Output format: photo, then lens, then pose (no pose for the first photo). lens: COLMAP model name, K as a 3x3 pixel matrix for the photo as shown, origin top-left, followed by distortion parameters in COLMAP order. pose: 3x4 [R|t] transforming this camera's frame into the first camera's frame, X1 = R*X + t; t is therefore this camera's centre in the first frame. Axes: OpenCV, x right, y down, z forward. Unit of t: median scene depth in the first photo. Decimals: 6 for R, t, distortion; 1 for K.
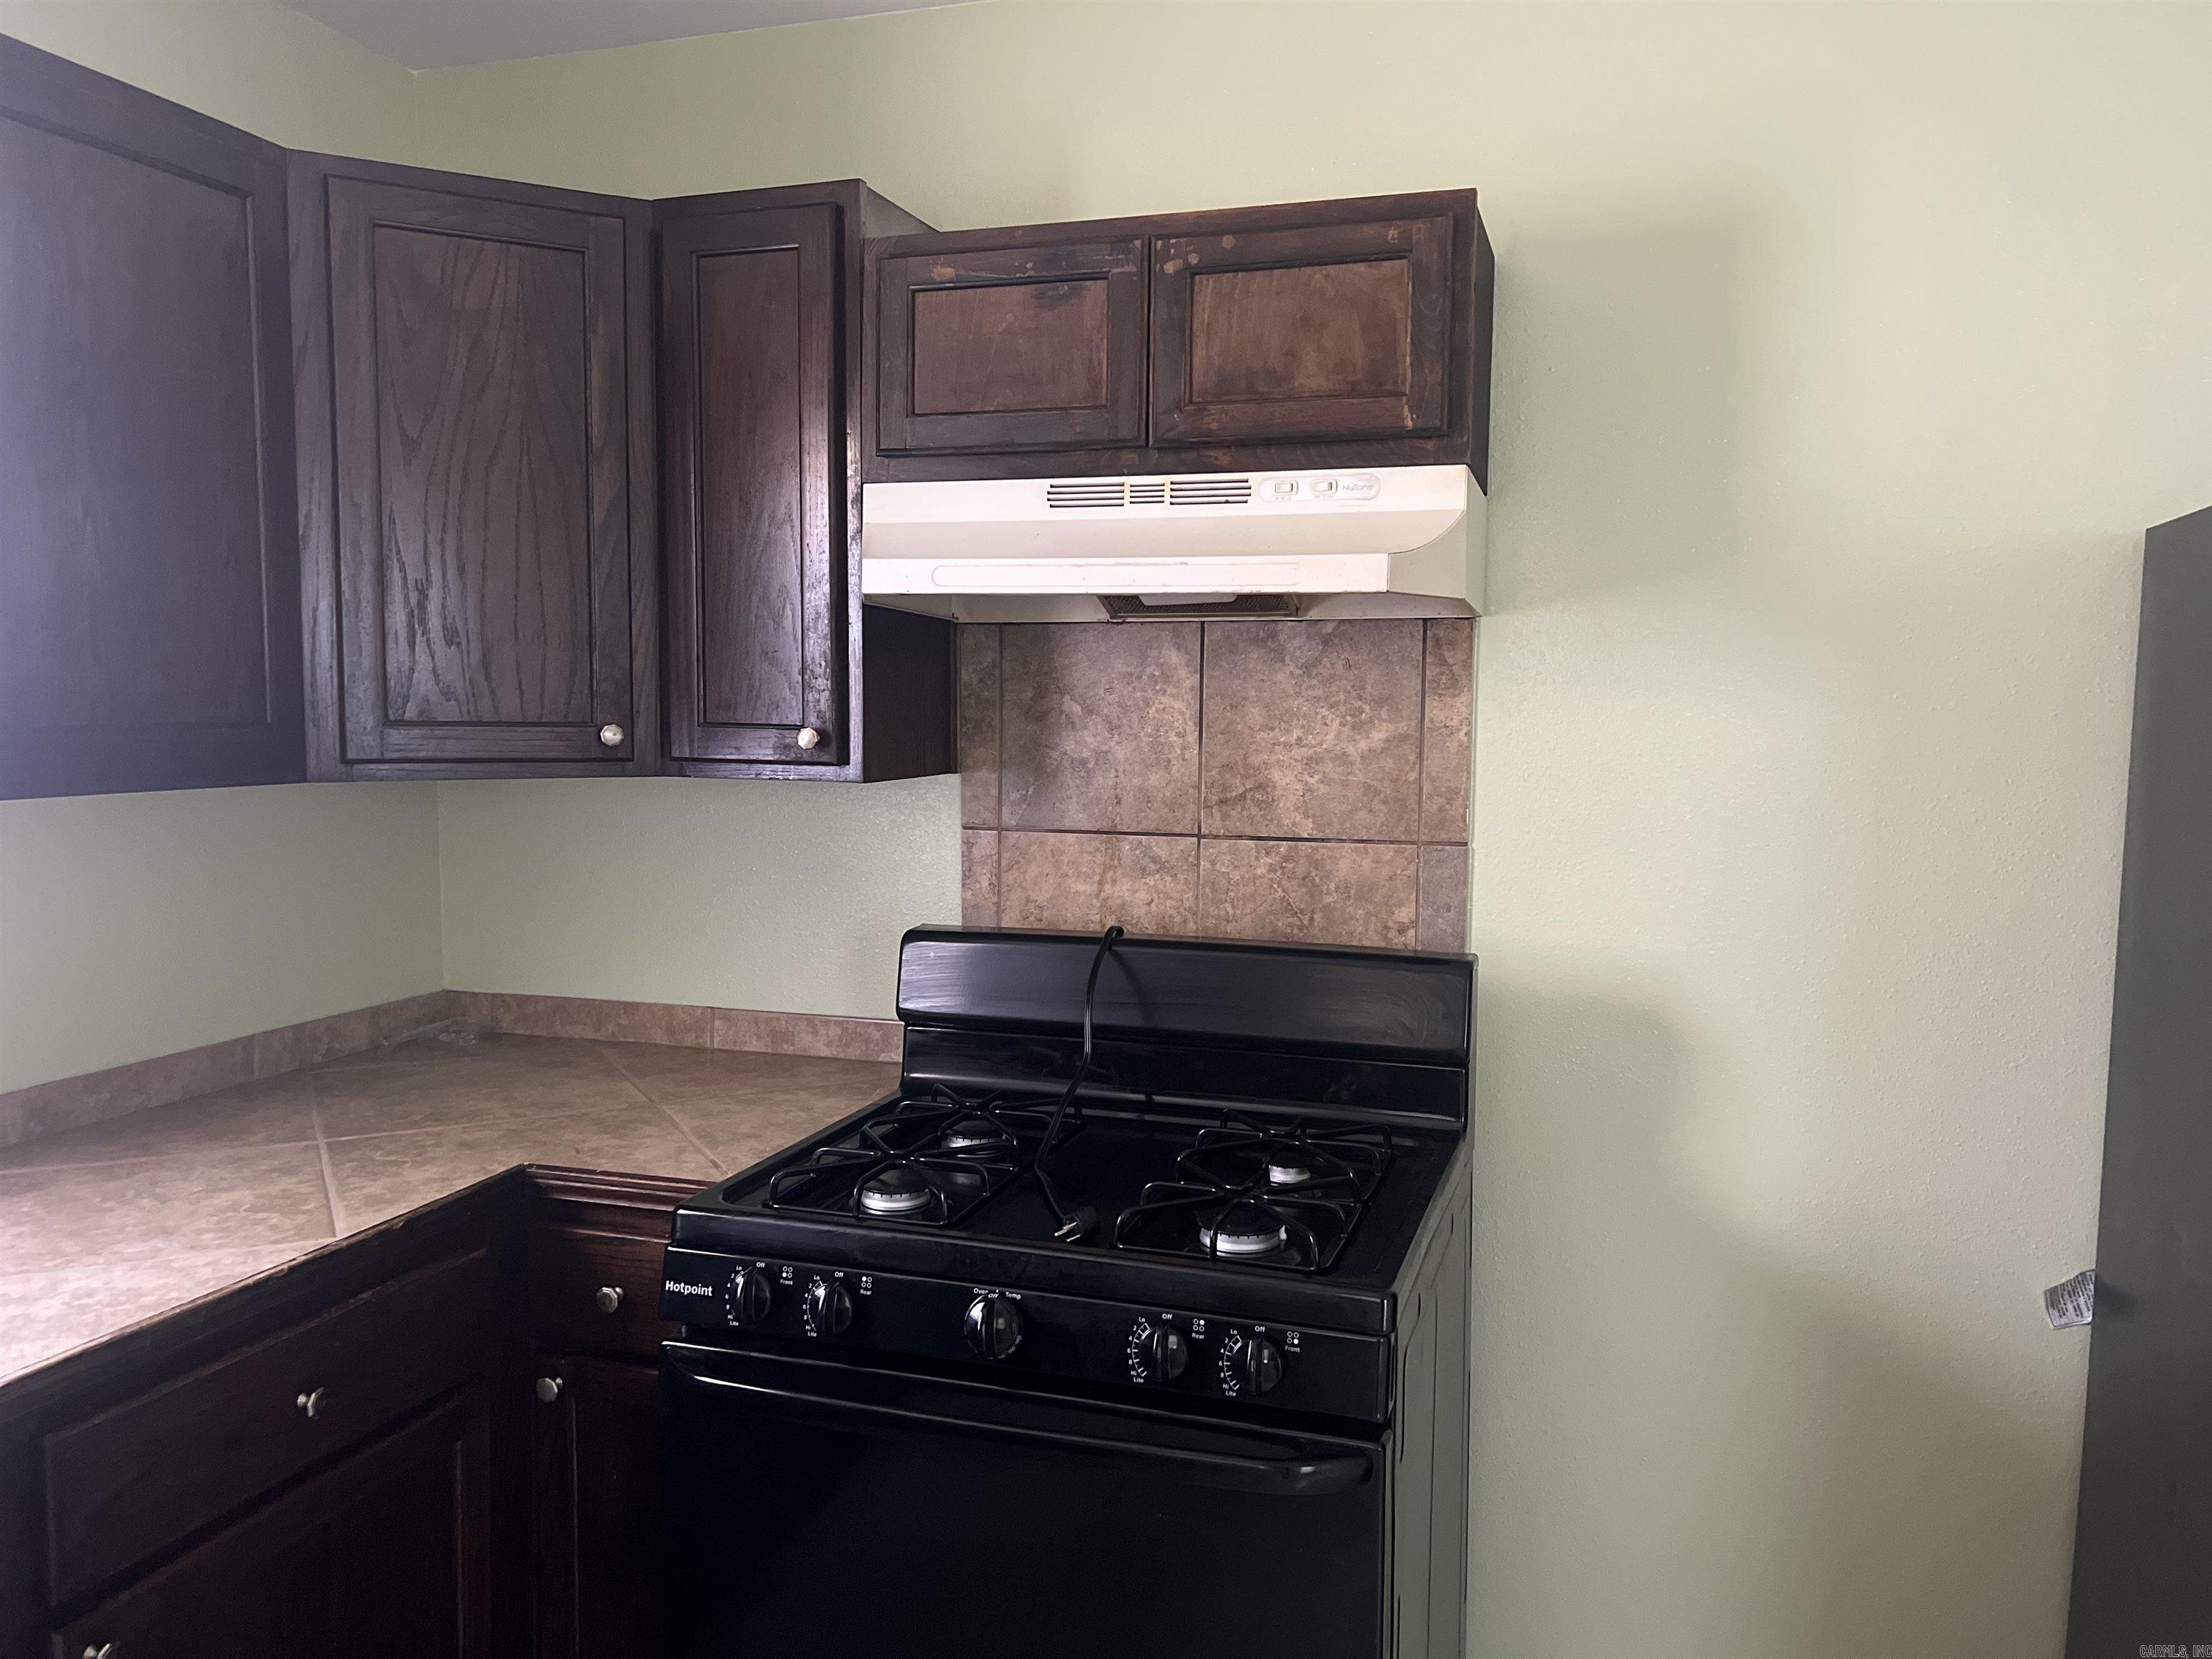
lens RADIAL K [[1672.4, 0, 1099.9], [0, 1672.4, 839.0], [0, 0, 1]] dist [0.041686, -0.049199]
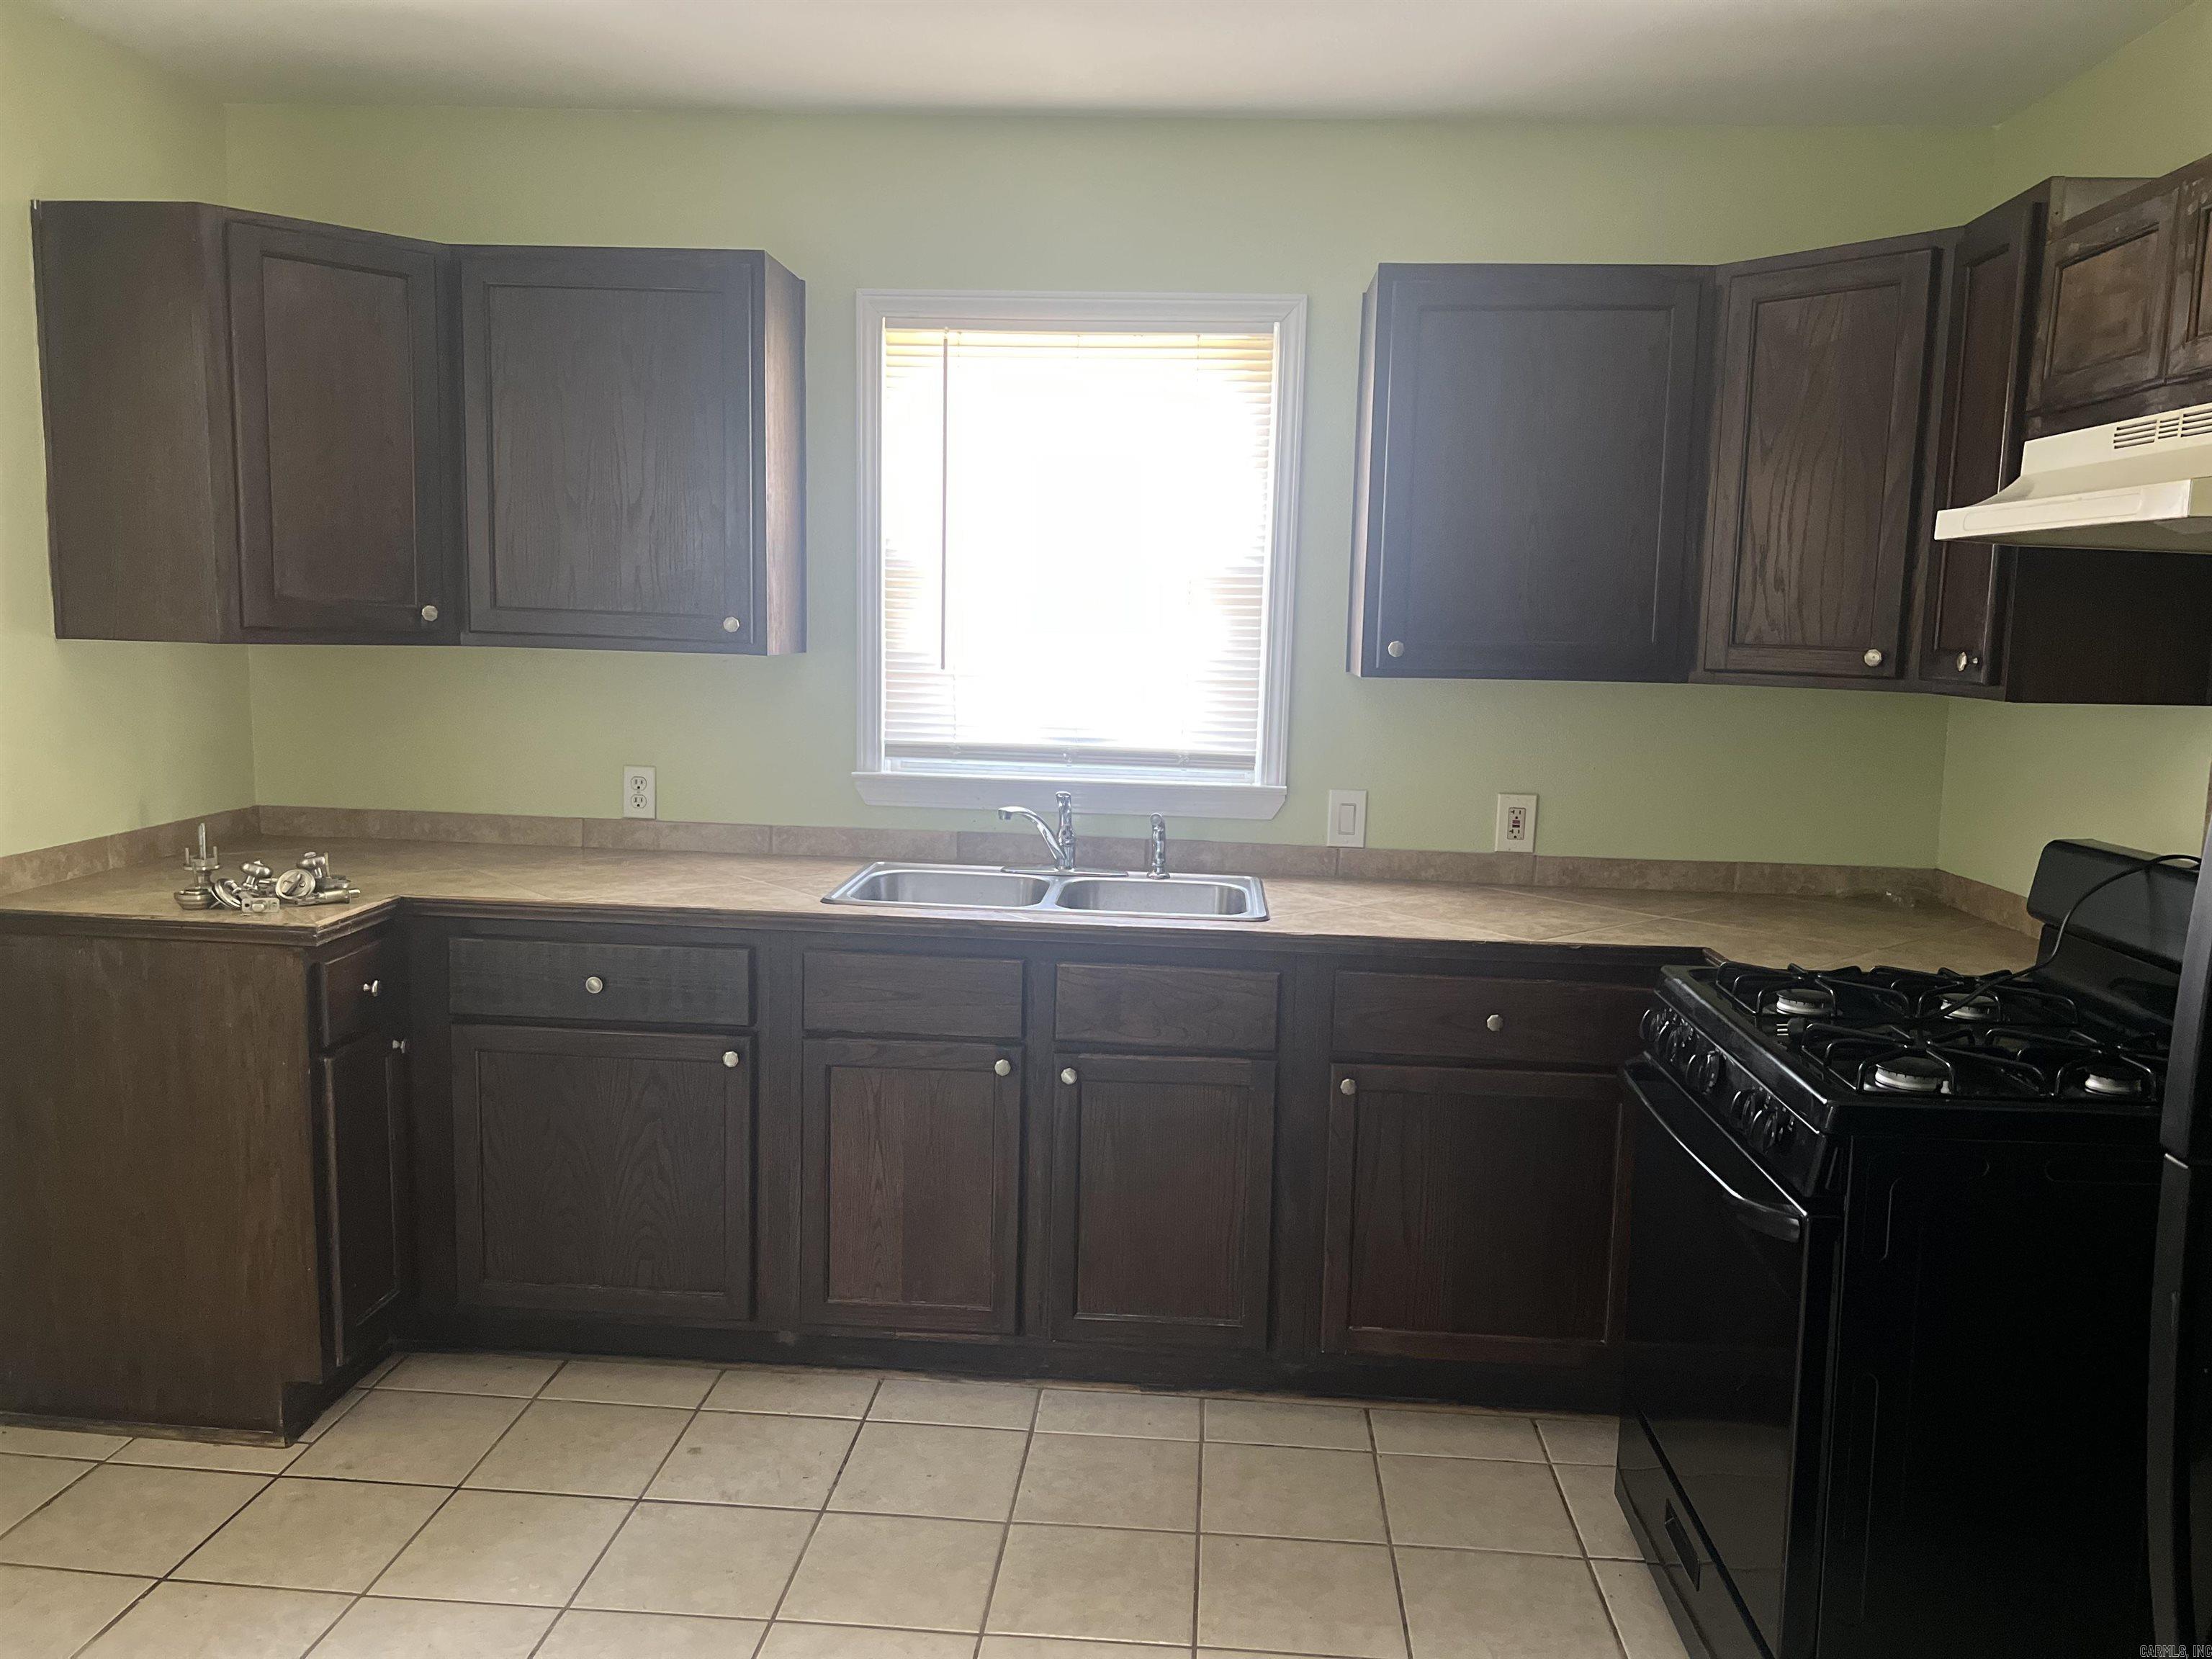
lens RADIAL K [[1672.4, 0, 1091.0], [0, 1672.4, 829.2], [0, 0, 1]] dist [0.041686, -0.049199]
pose [[0.235766, 0.116792, -0.964766, 0.866260], [-0.100214, 0.990381, 0.095403, 0.005986], [0.966629, 0.074190, 0.245203, 0.113948]]
